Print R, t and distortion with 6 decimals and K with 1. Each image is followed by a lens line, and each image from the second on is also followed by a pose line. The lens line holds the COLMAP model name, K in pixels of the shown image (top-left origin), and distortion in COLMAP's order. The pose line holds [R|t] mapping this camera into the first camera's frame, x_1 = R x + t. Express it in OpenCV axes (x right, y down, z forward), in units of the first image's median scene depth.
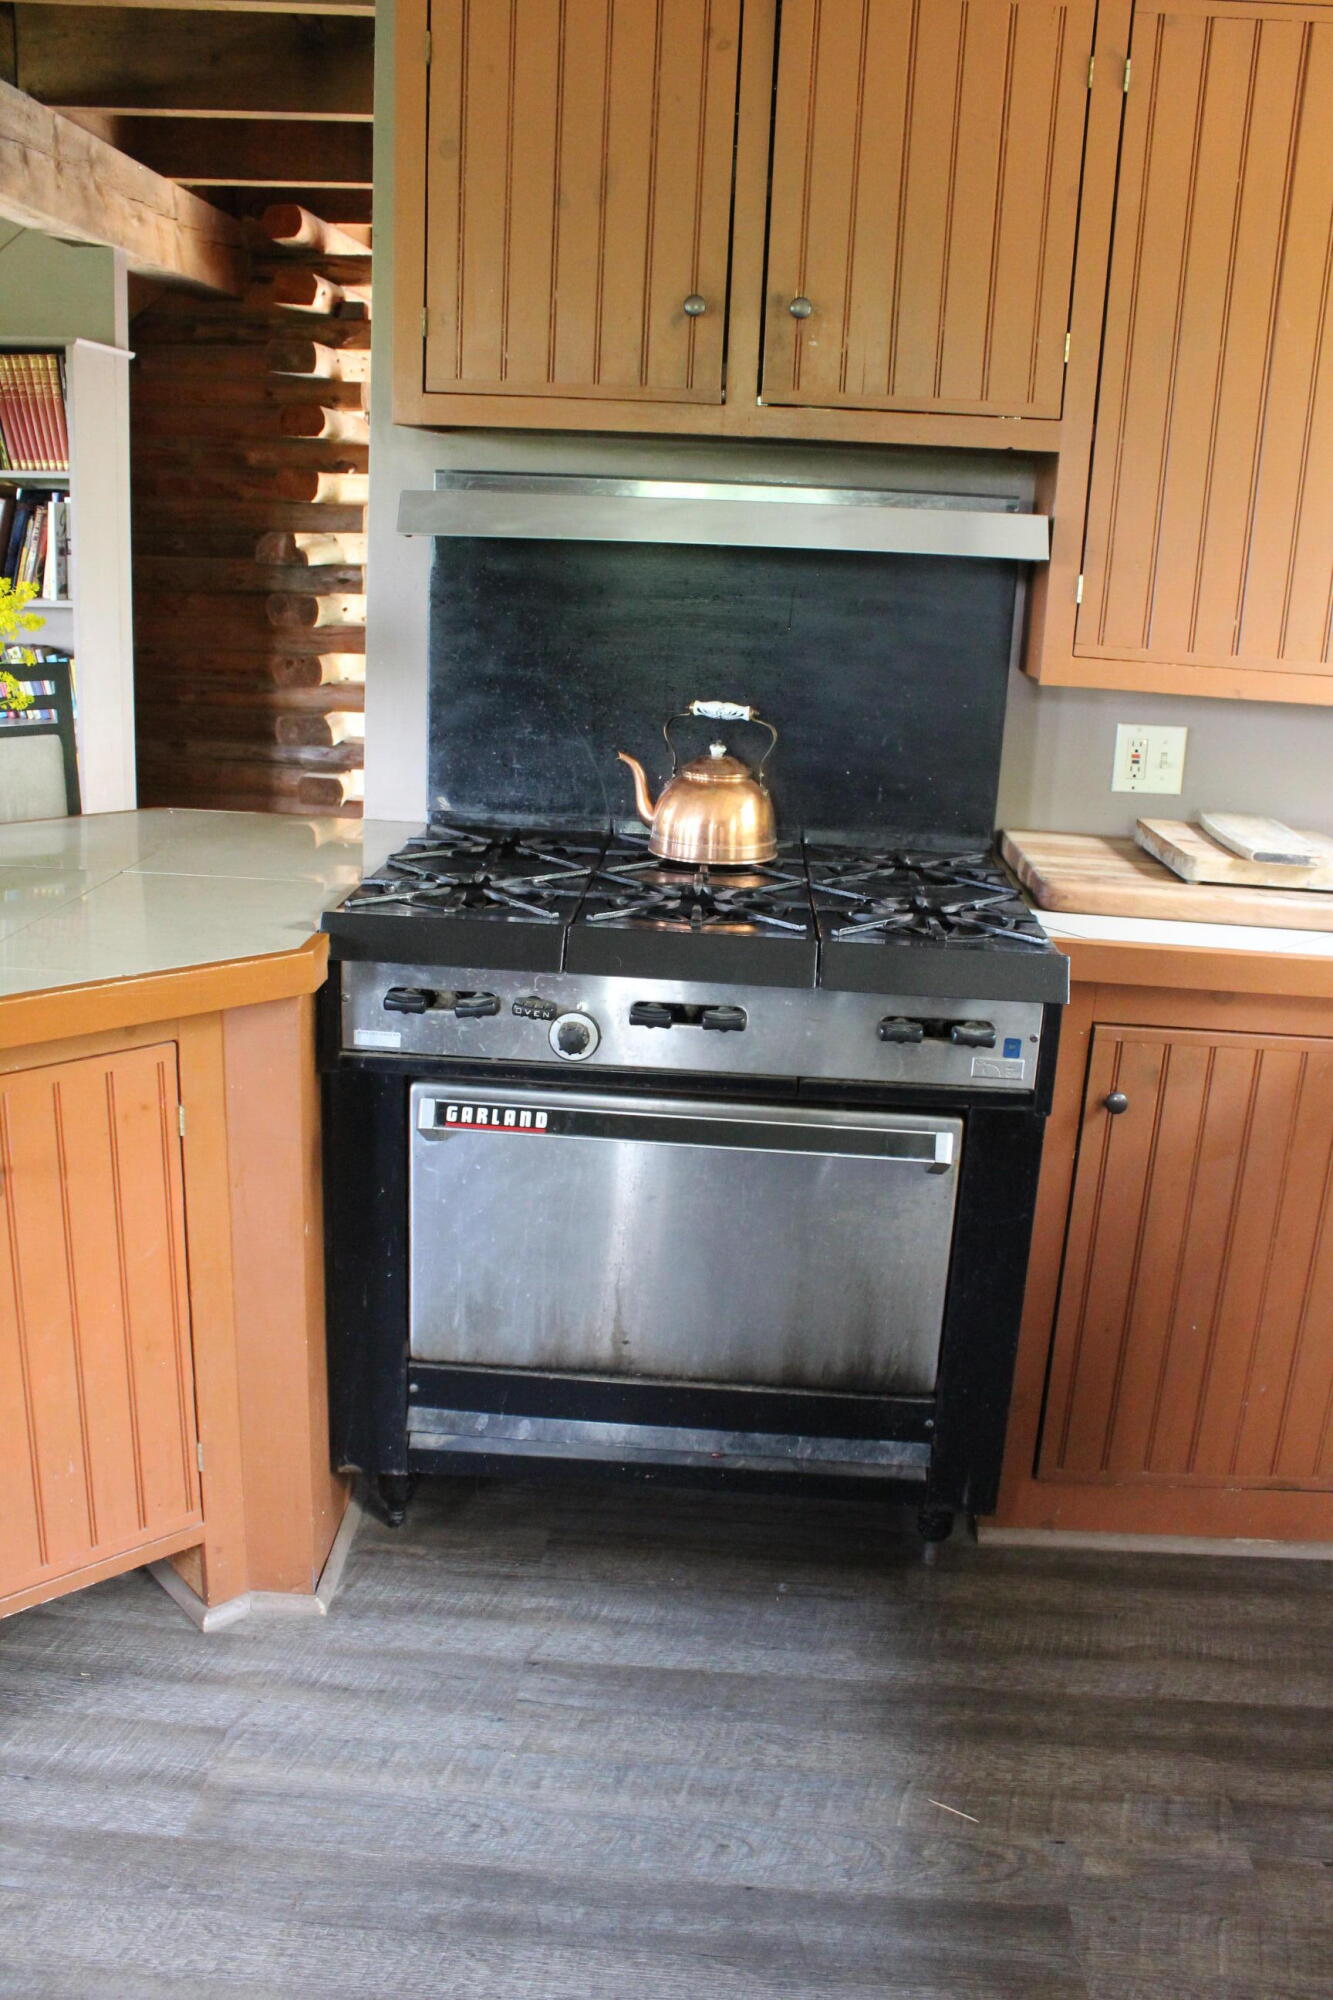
lens RADIAL K [[1629.3, 0, 666.5], [0, 1629.3, 1000.0], [0, 0, 1]] dist [-0.167345, 0.155079]
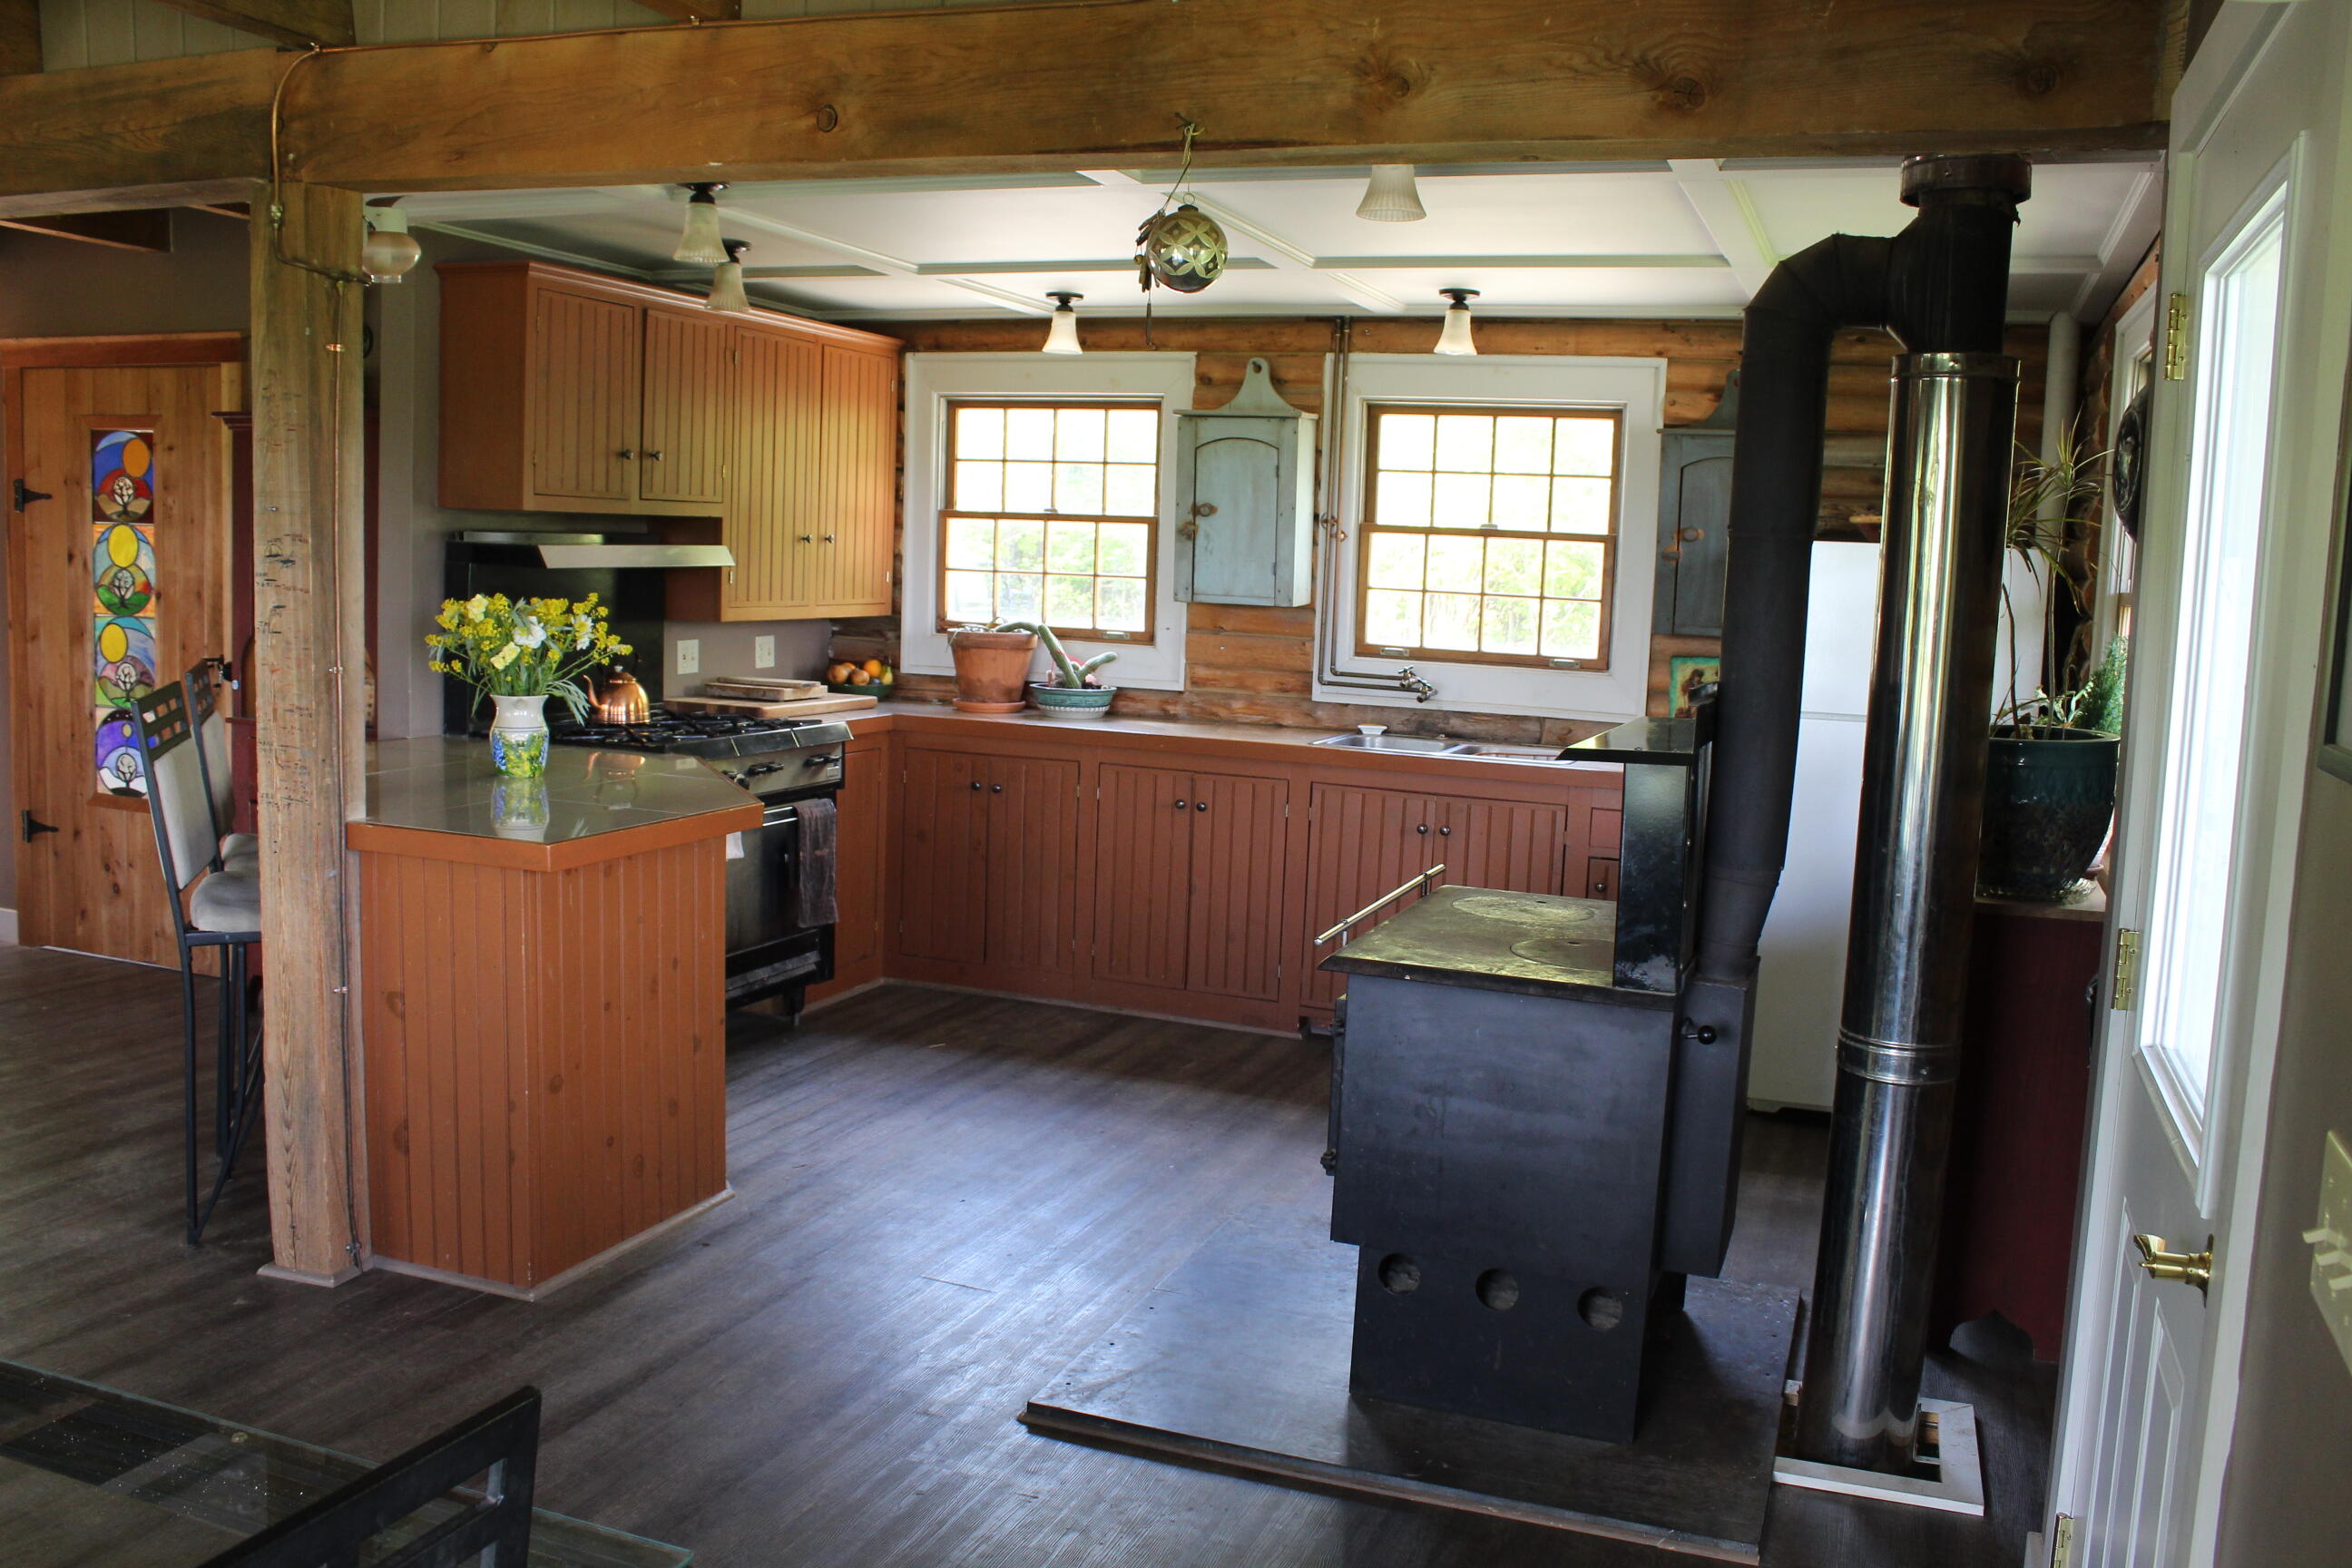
lens RADIAL K [[1916.0, 0, 1176.0], [0, 1916.0, 784.0], [0, 0, 1]] dist [-0.167345, 0.155079]
pose [[0.298301, -0.145981, 0.943242, -2.258565], [0.245068, 0.966819, 0.072127, -0.019680], [-0.922474, 0.209643, 0.324178, -0.399095]]
